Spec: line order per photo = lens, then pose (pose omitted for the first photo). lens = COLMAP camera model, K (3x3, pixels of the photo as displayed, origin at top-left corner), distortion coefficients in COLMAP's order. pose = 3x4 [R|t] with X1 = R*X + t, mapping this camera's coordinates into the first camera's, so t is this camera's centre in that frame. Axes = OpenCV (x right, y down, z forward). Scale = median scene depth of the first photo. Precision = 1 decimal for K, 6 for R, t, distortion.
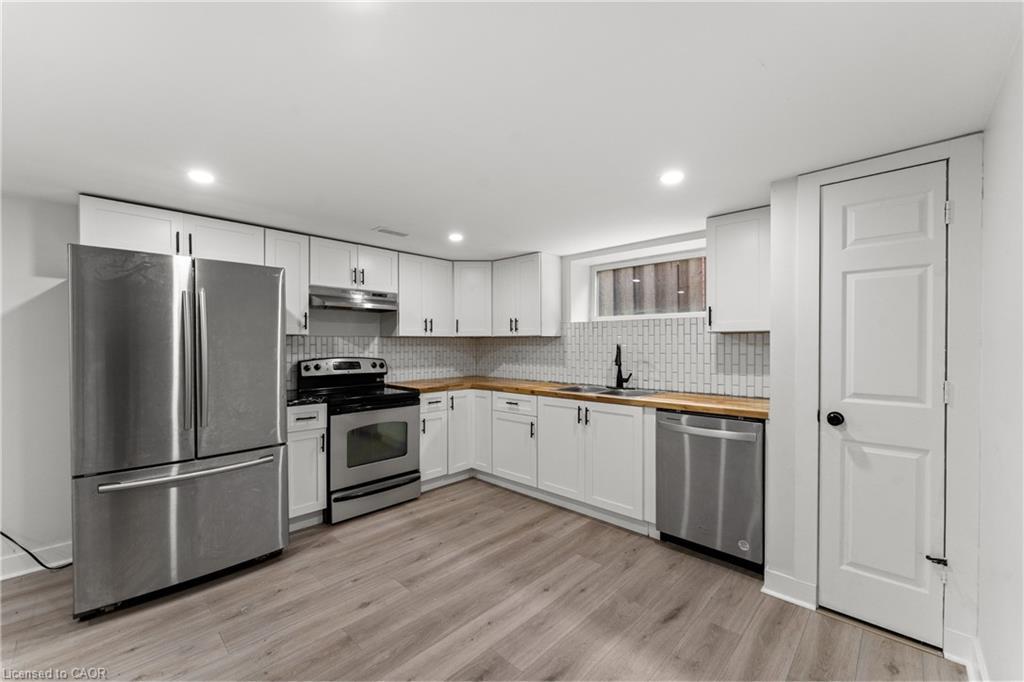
lens RADIAL K [[416.7, 0, 509.5], [0, 416.7, 344.1], [0, 0, 1]] dist [0.001531, -0.000471]
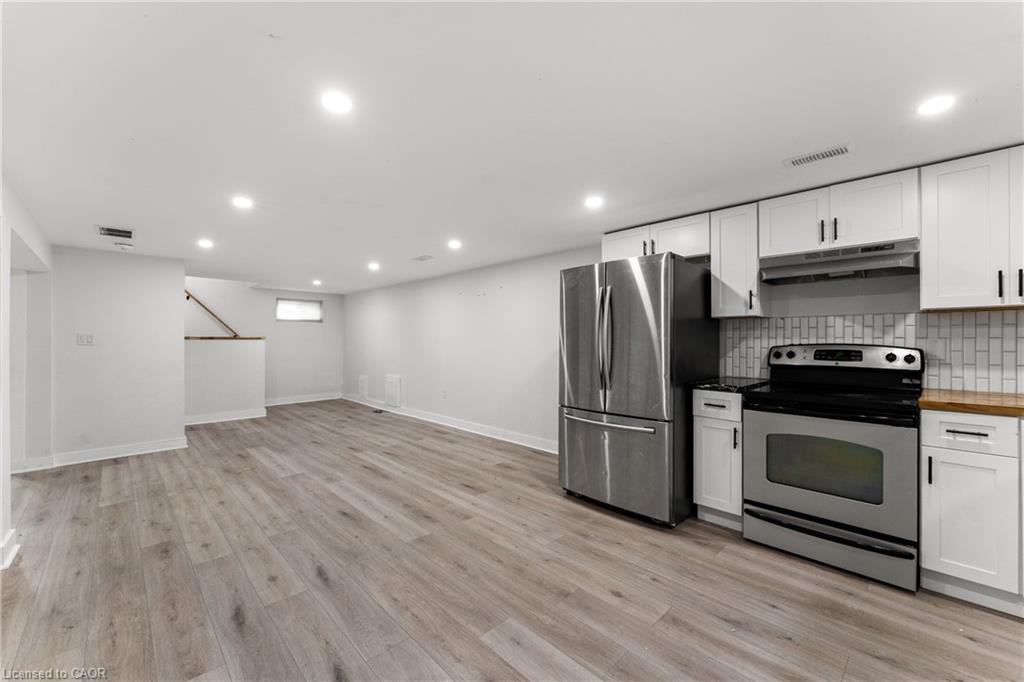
lens RADIAL K [[416.7, 0, 511.9], [0, 416.7, 336.2], [0, 0, 1]] dist [0.001531, -0.000471]
pose [[-0.038022, -0.005069, -0.999264, 0.431293], [-0.001893, 0.999986, -0.005001, 0.028107], [0.999275, 0.001702, -0.038031, 0.554133]]
